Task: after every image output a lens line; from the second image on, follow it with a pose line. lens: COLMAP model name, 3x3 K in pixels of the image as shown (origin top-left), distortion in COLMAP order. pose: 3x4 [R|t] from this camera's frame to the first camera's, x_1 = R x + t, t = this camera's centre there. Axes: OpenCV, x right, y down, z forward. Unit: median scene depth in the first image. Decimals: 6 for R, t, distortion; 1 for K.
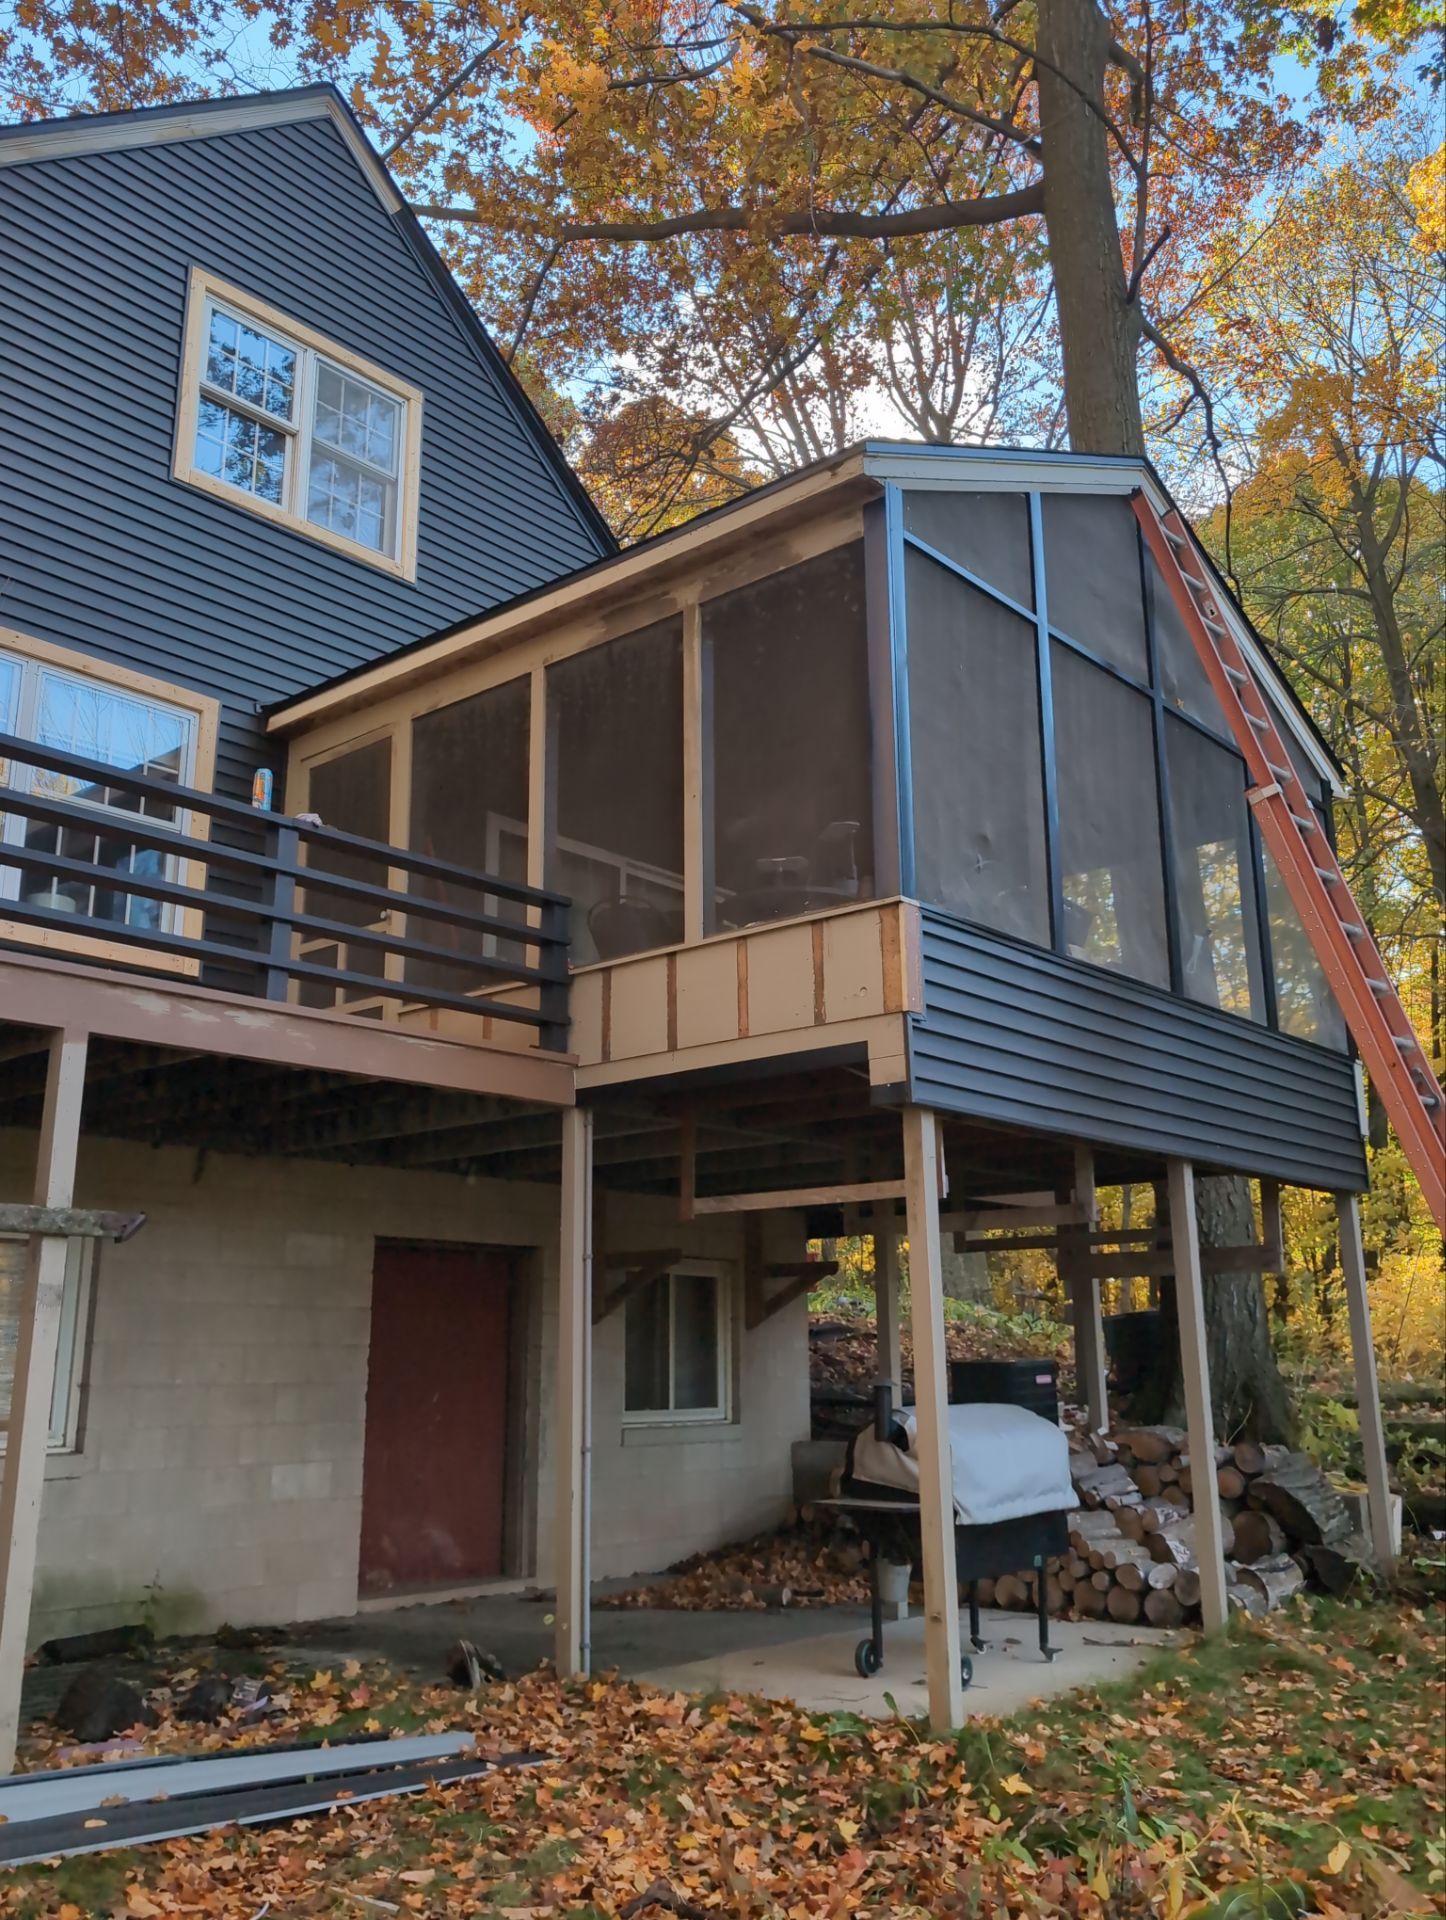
lens RADIAL K [[1599.0, 0, 723.0], [0, 1599.0, 960.0], [0, 0, 1]] dist [0.019461, -0.005418]
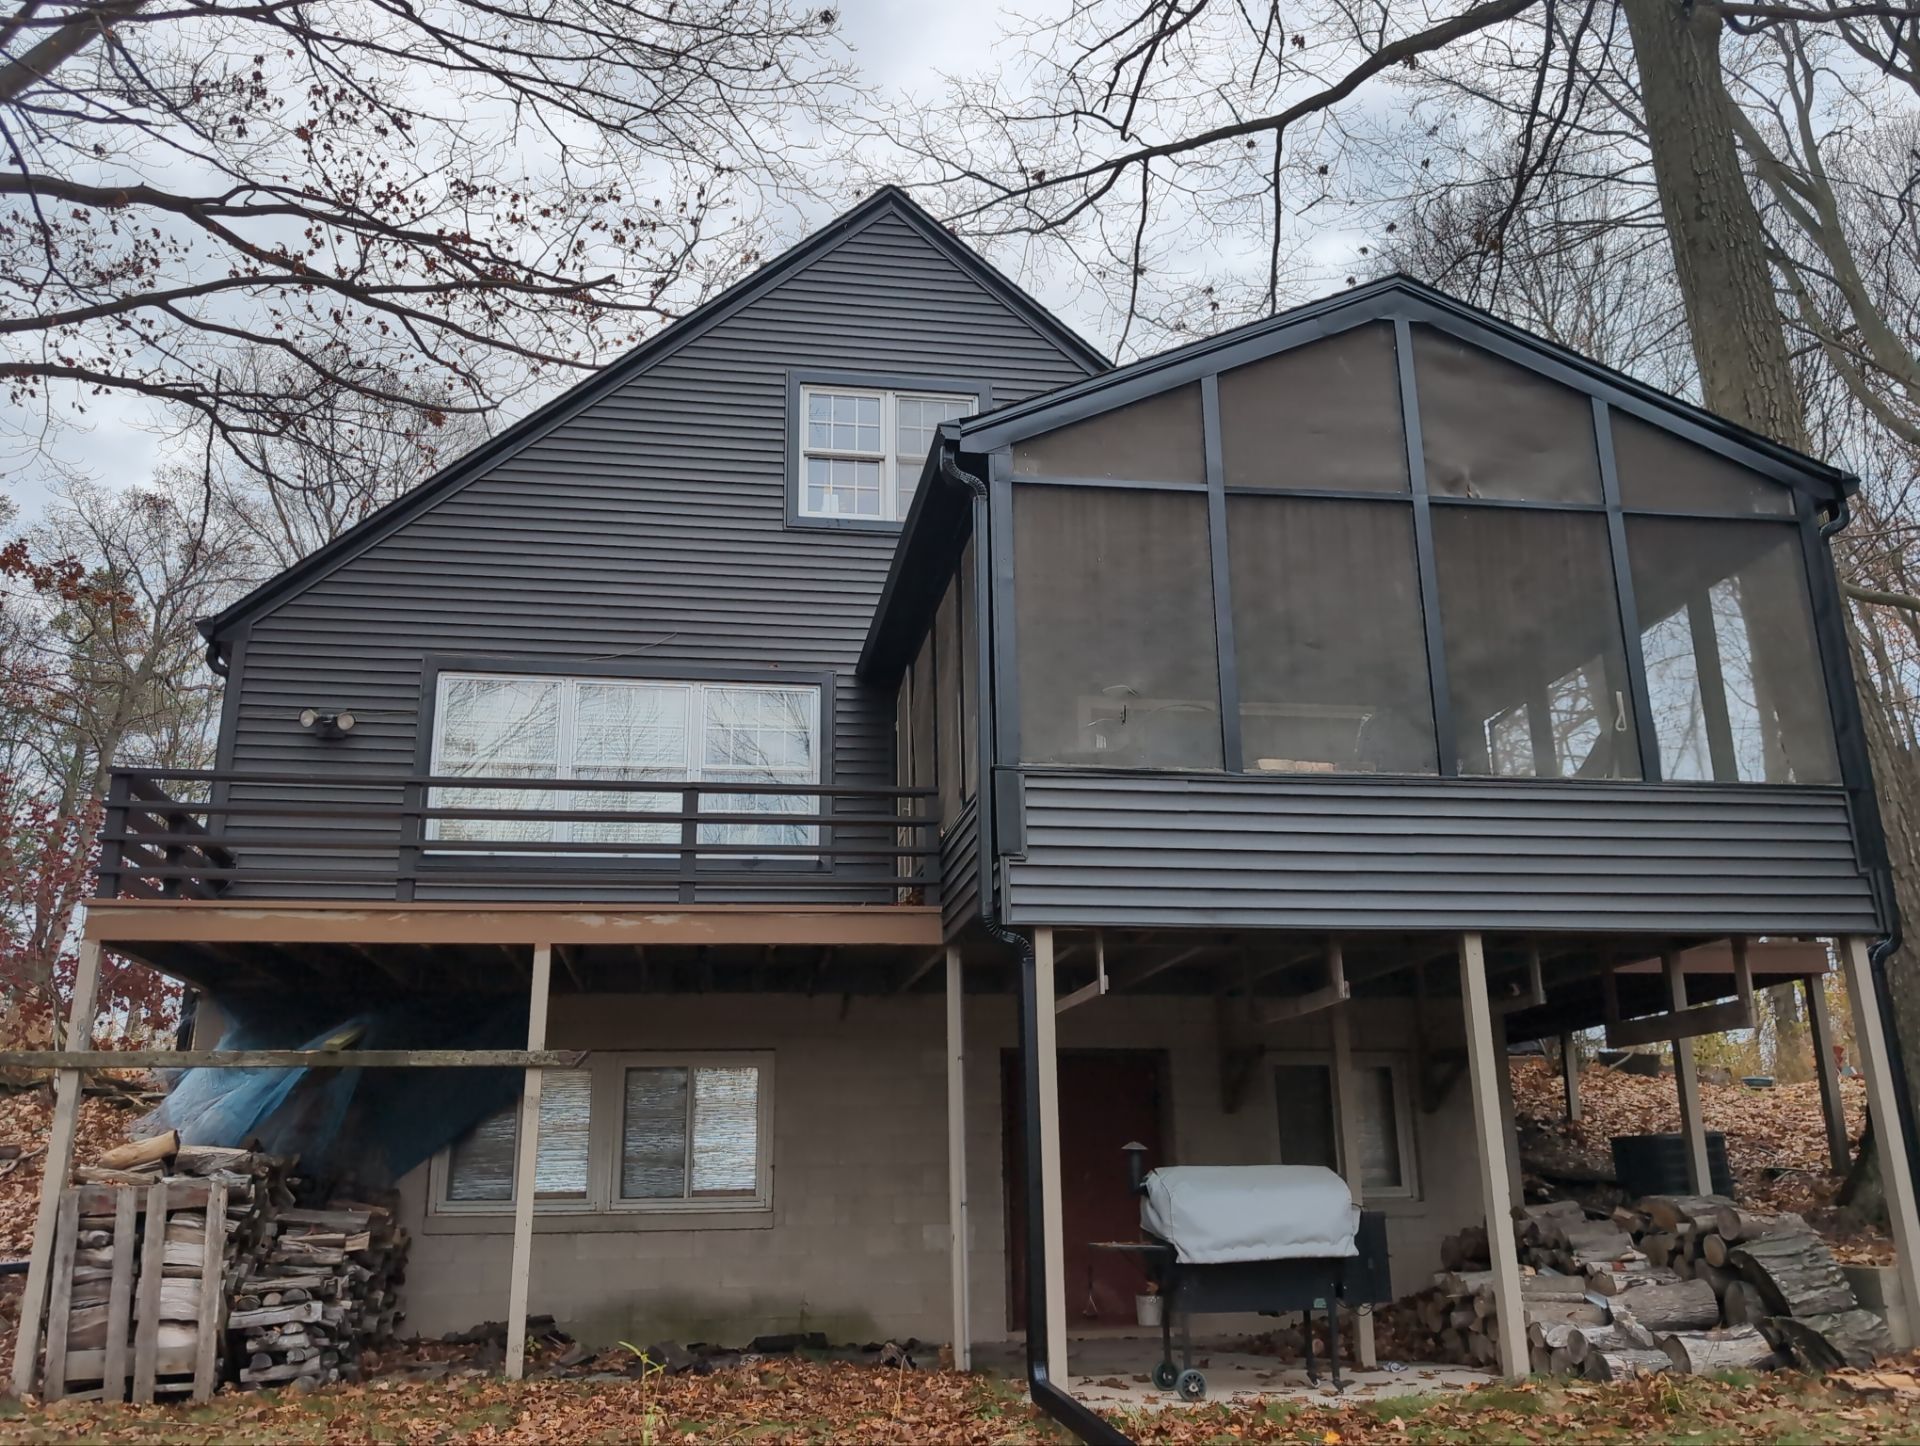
lens RADIAL K [[1599.0, 0, 958.4], [0, 1599.0, 714.7], [0, 0, 1]] dist [0.019461, -0.005418]
pose [[0.774003, -0.188840, -0.604367, 0.644609], [0.167675, 0.981544, -0.091954, 0.023157], [0.610577, -0.030164, 0.791382, -0.035157]]
